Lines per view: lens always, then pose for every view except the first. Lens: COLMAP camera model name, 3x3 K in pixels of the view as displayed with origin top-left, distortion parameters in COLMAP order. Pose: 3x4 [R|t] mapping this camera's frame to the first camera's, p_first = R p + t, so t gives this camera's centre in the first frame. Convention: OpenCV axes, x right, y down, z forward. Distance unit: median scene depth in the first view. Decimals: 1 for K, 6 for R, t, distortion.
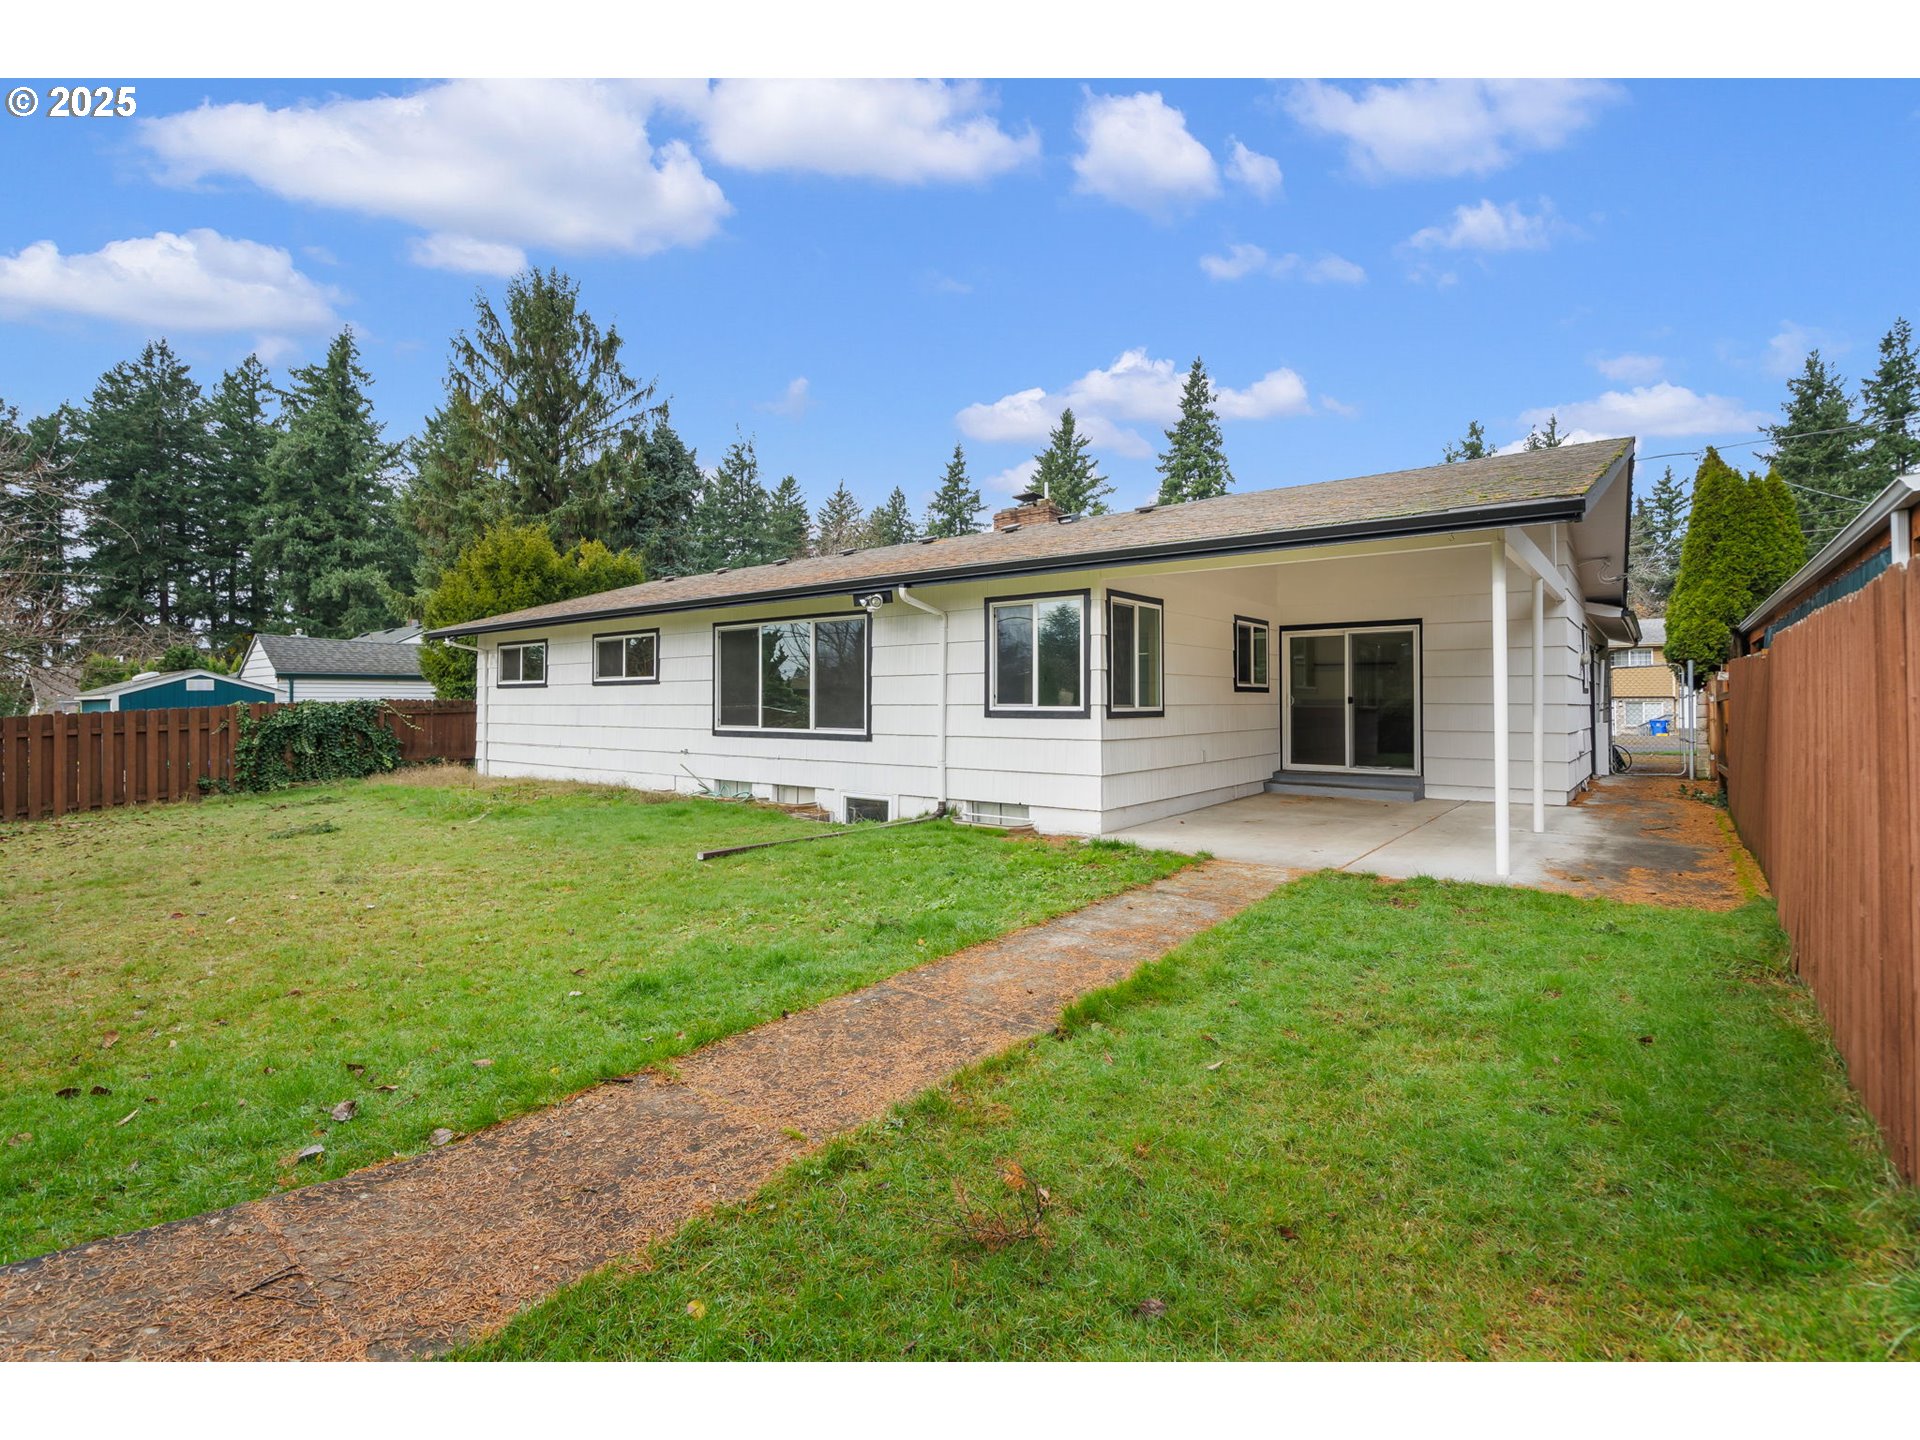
lens RADIAL K [[911.5, 0, 955.4], [0, 911.5, 712.0], [0, 0, 1]] dist [-0.011522, 0.000311]
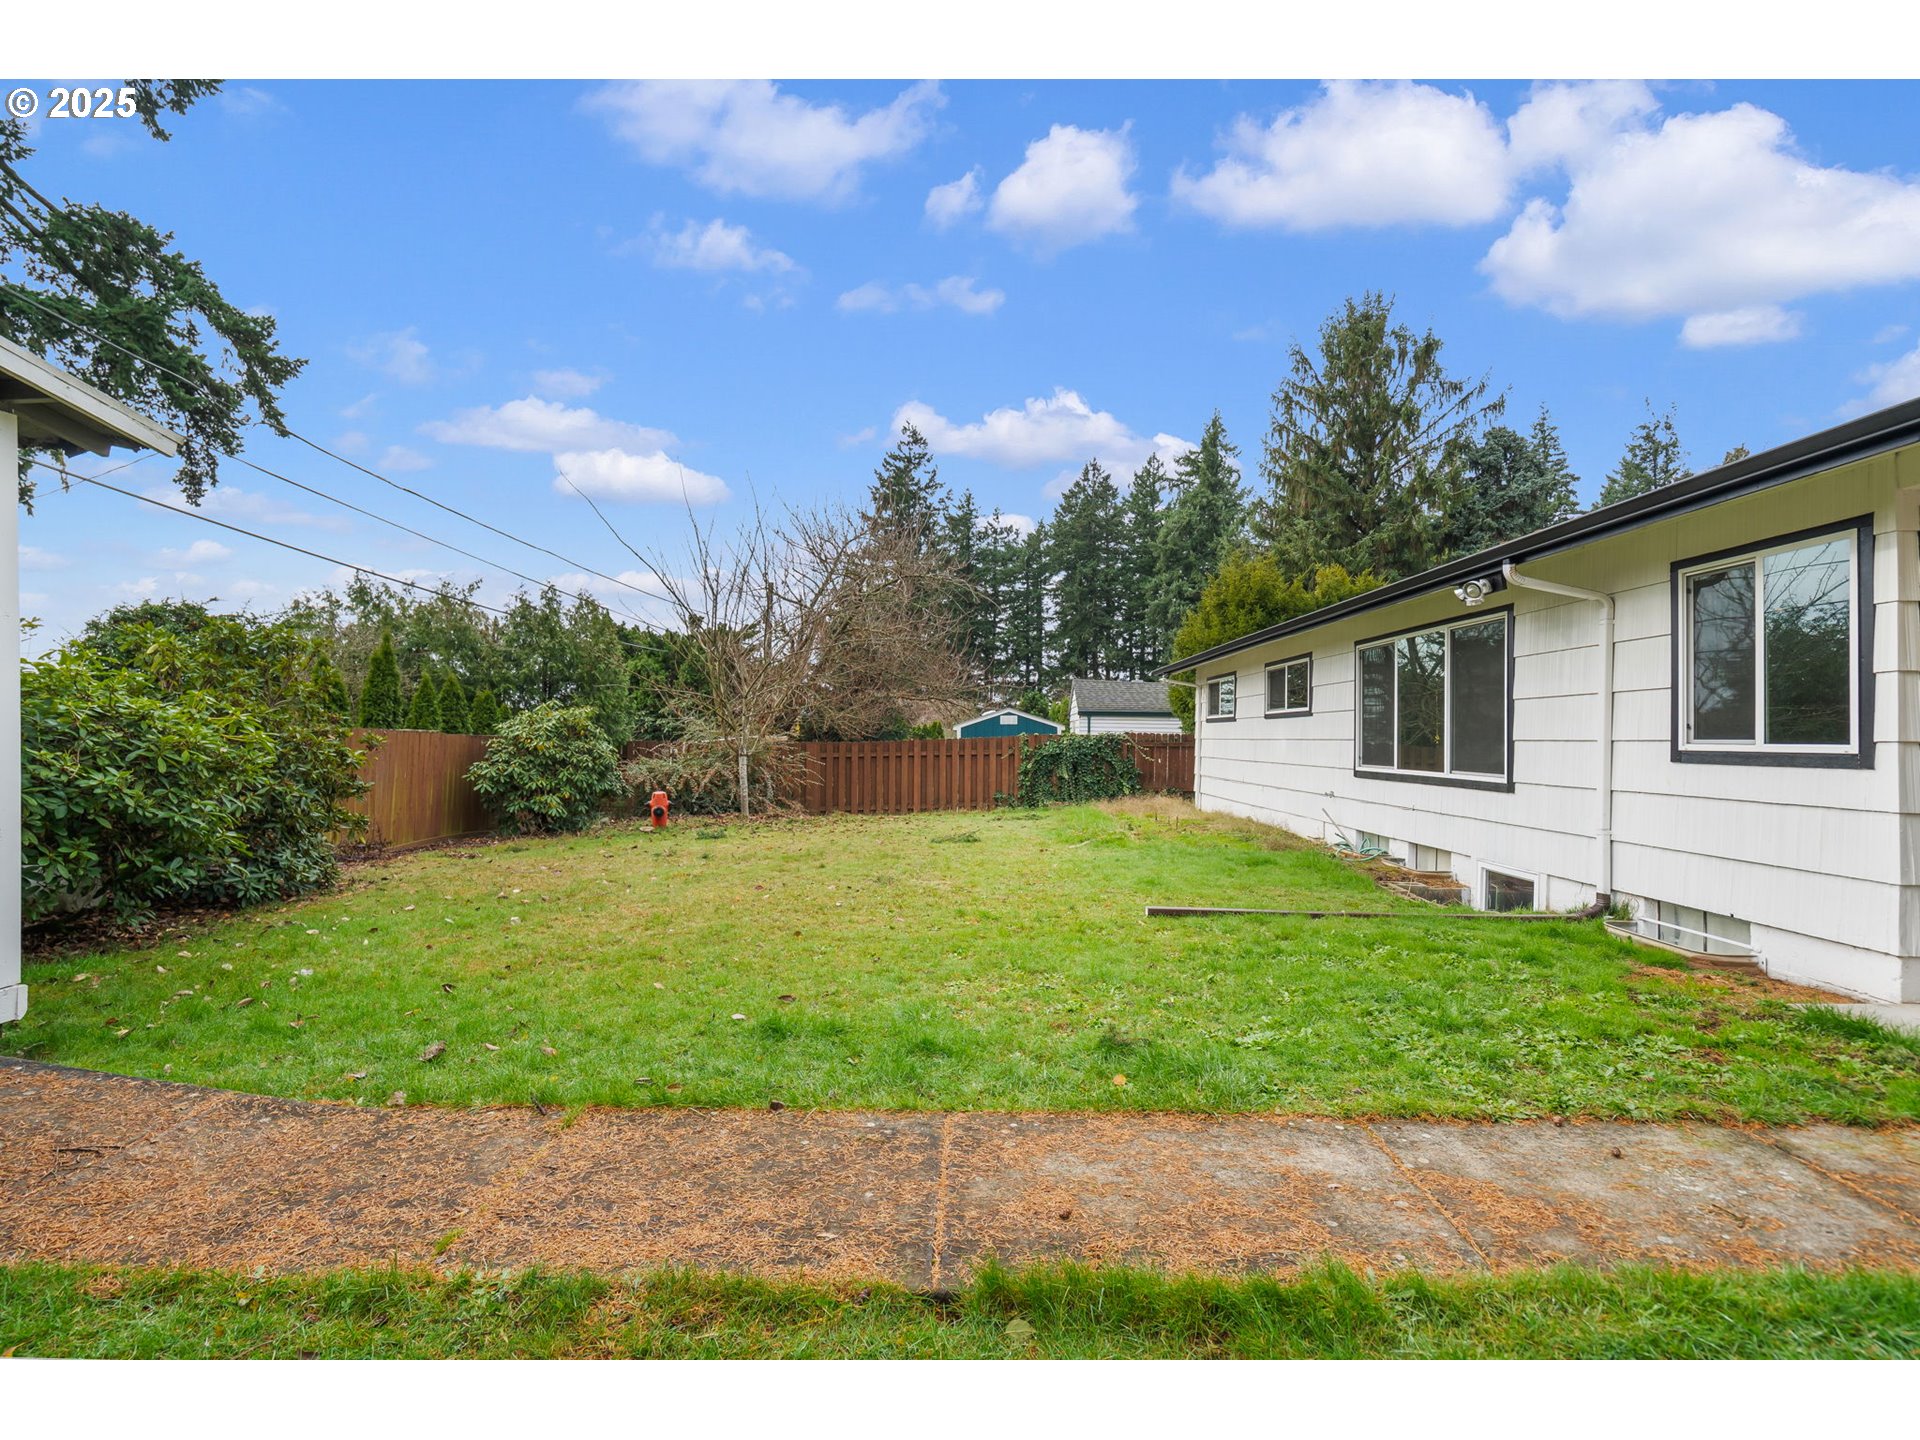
lens RADIAL K [[909.7, 0, 933.9], [0, 909.7, 731.1], [0, 0, 1]] dist [-0.004118, -0.000149]
pose [[0.601957, 0.006038, -0.798505, 0.110636], [-0.024746, 0.999632, -0.011096, 0.002095], [0.798145, 0.026439, 0.601885, 0.130902]]
